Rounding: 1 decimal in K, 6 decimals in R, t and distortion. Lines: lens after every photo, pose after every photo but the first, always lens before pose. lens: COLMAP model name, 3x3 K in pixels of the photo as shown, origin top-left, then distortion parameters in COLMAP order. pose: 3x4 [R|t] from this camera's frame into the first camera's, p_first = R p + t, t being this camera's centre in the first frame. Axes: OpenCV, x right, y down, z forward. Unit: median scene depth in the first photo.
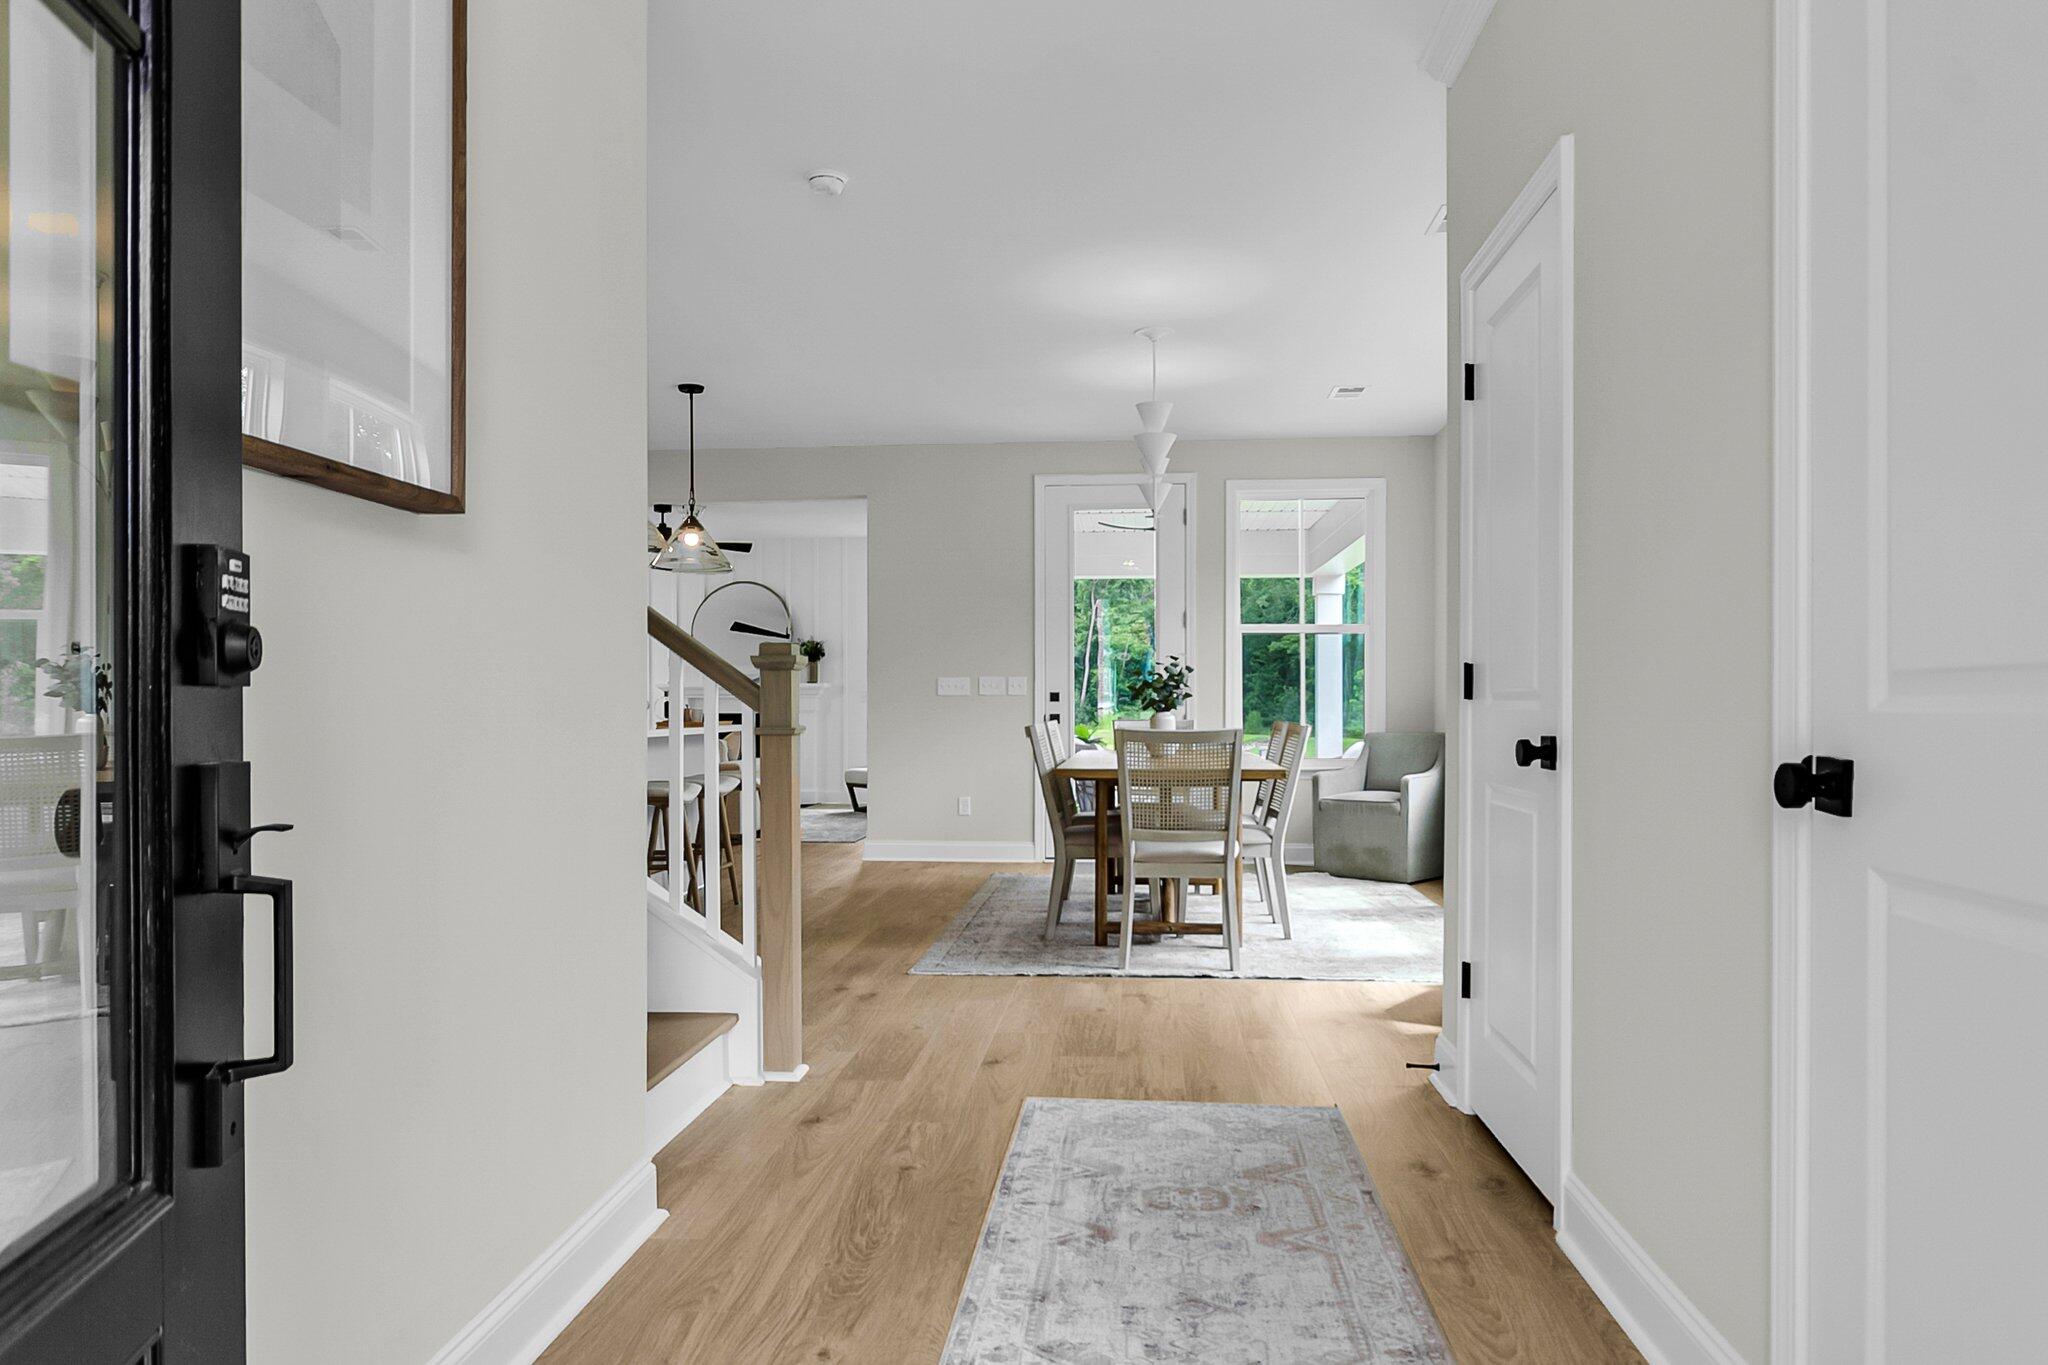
lens RADIAL K [[1383.4, 0, 1031.0], [0, 1383.4, 685.8], [0, 0, 1]] dist [0.011069, 0.000628]
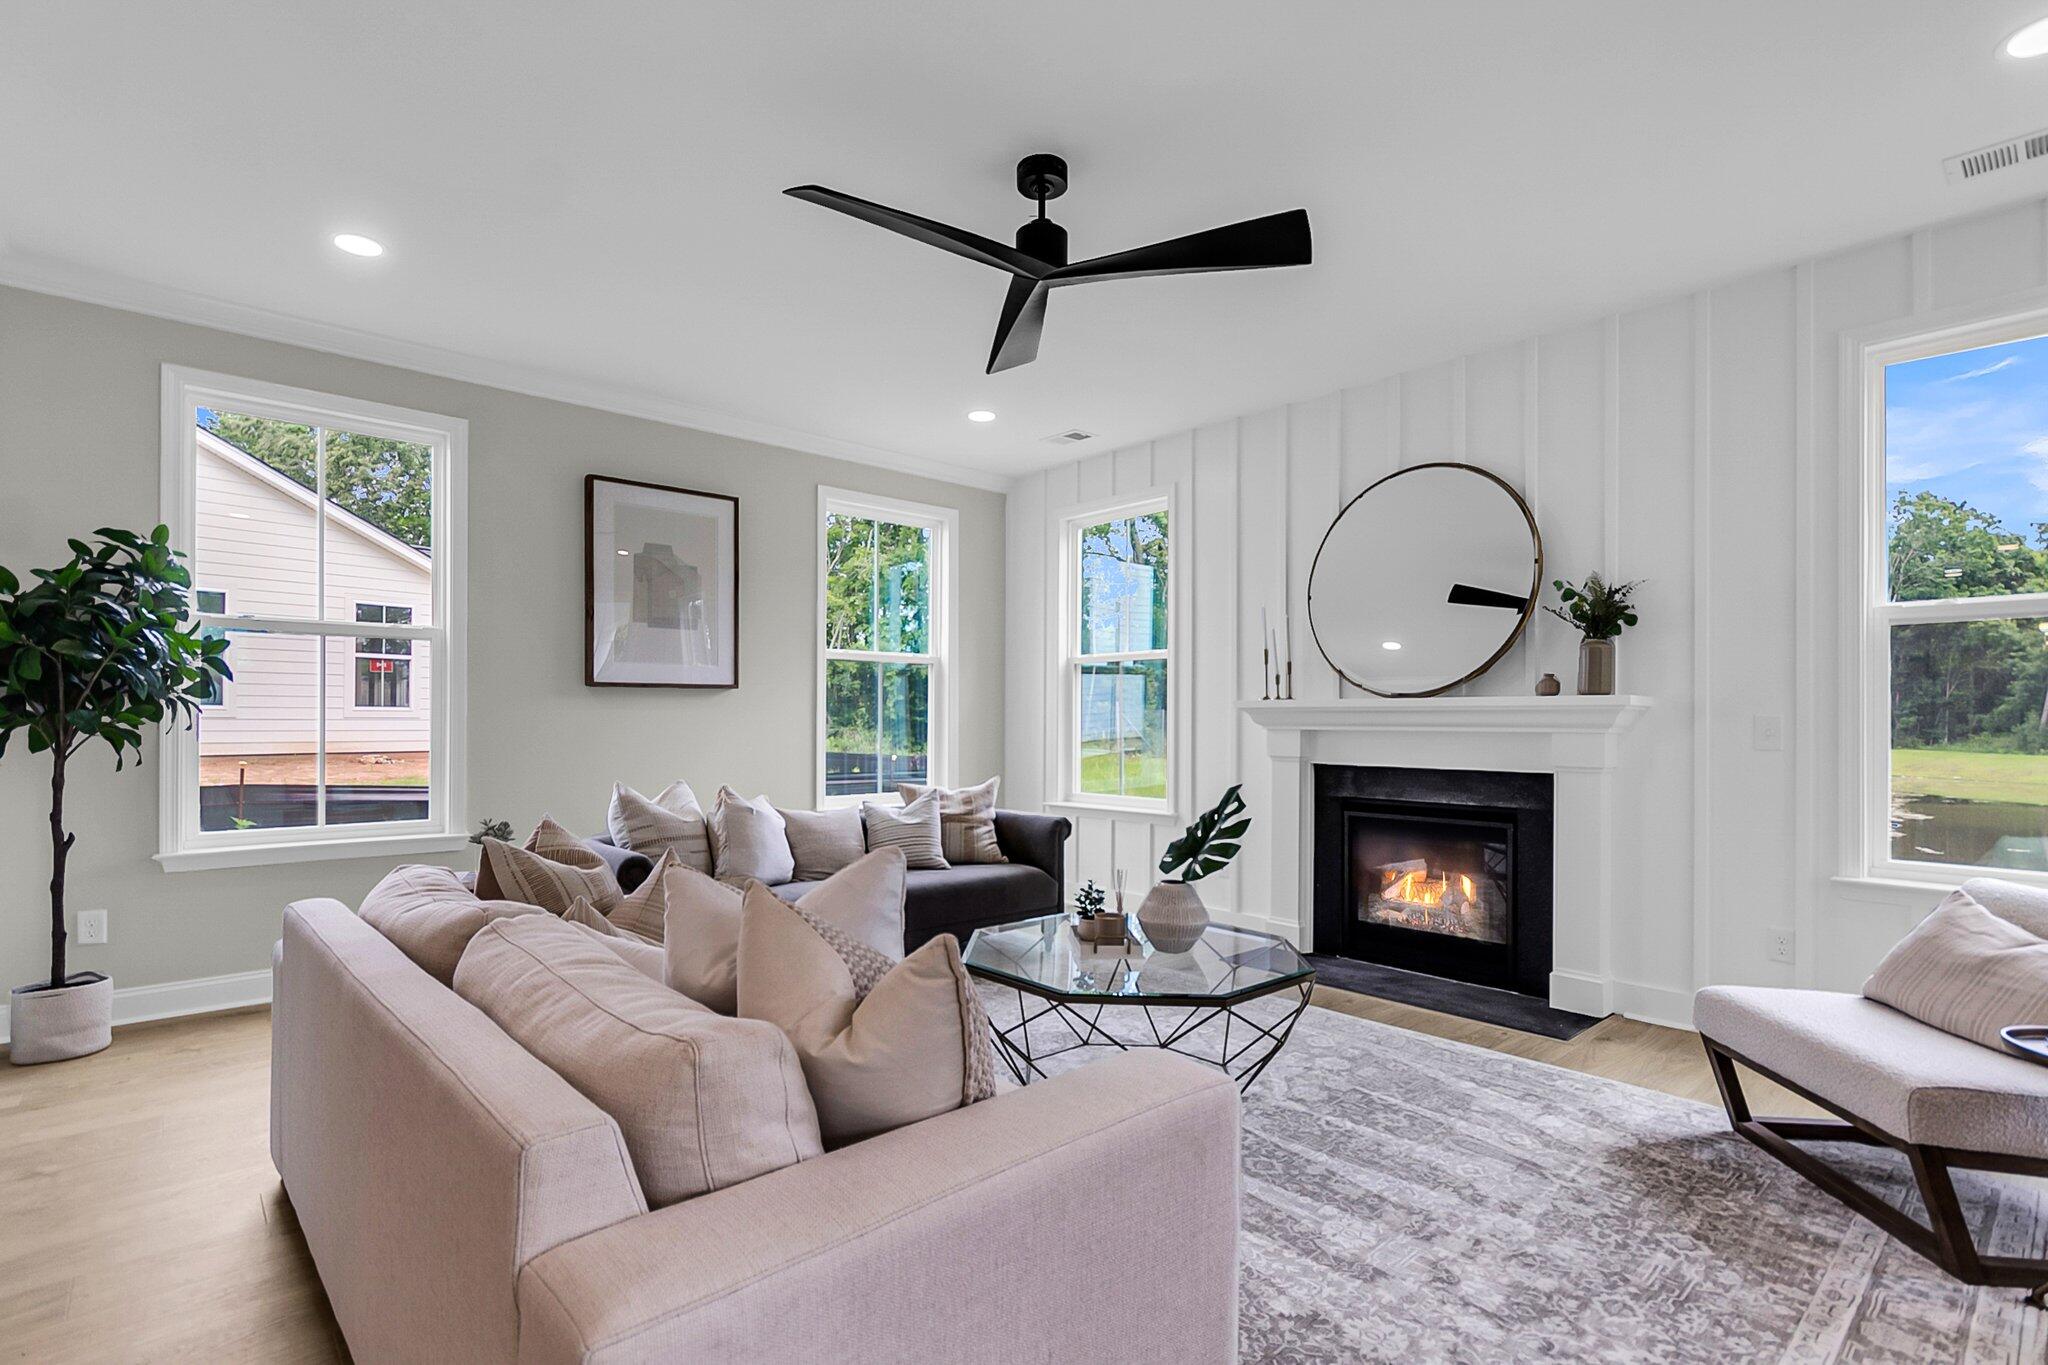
lens RADIAL K [[985.4, 0, 1012.0], [0, 985.4, 719.5], [0, 0, 1]] dist [-0.000756, 0.000916]
pose [[0.730619, 0.004277, -0.682772, -0.140104], [0.004394, 0.999930, 0.010966, 0.002001], [0.682771, -0.011012, 0.730549, 1.073987]]
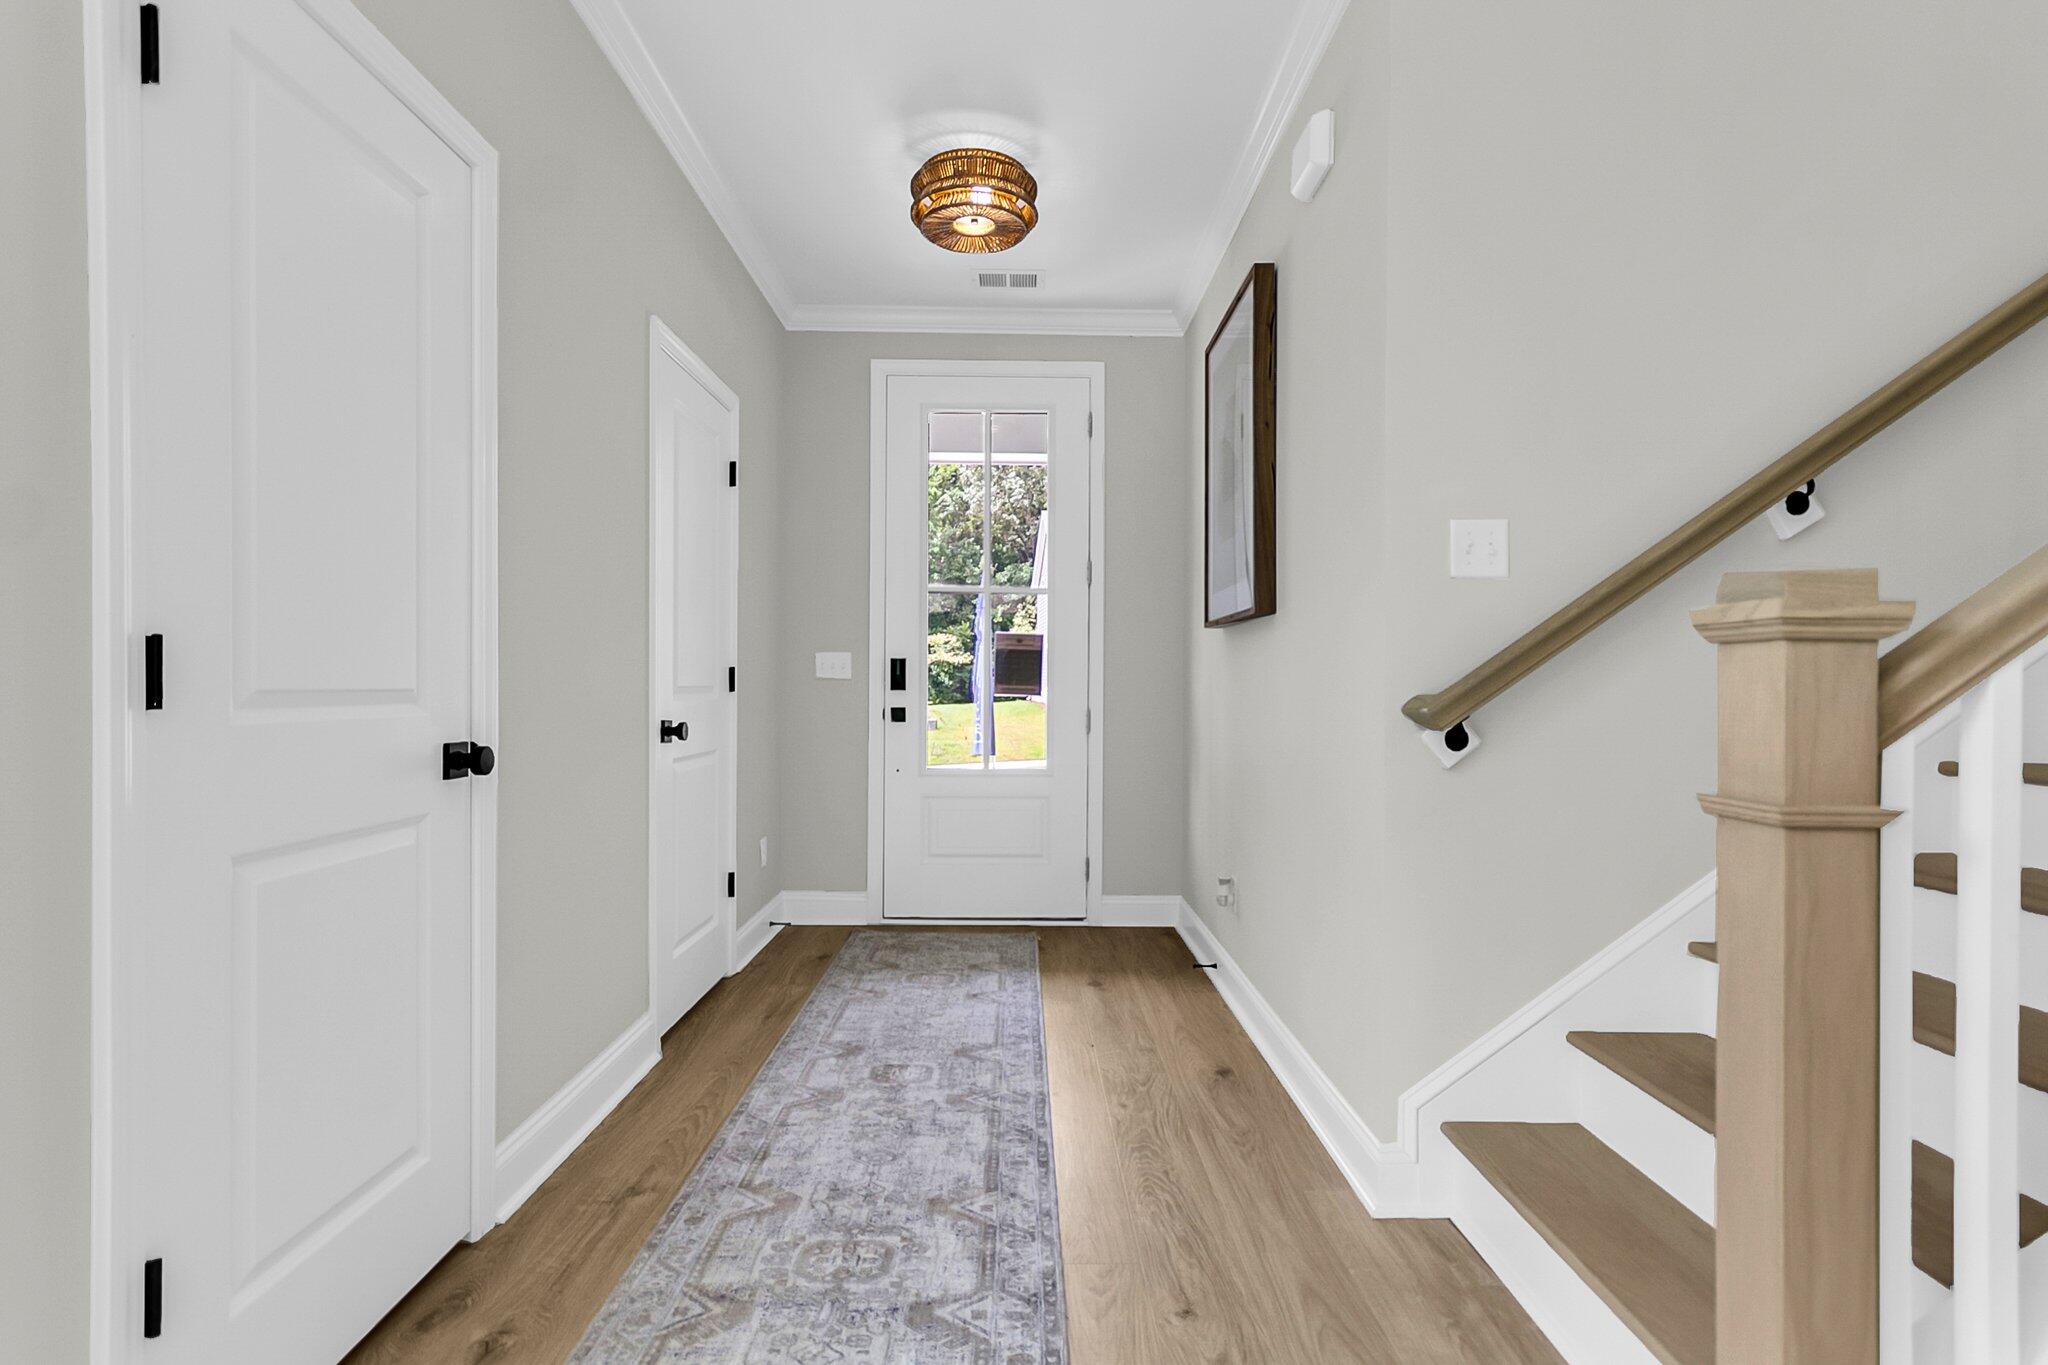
lens RADIAL K [[985.4, 0, 1017.2], [0, 985.4, 681.0], [0, 0, 1]] dist [-0.000756, 0.000916]
pose [[-0.996379, -0.004912, -0.084875, 0.018464], [-0.003706, 0.999890, -0.014357, 0.001230], [0.084937, -0.013991, -0.996288, 0.538627]]
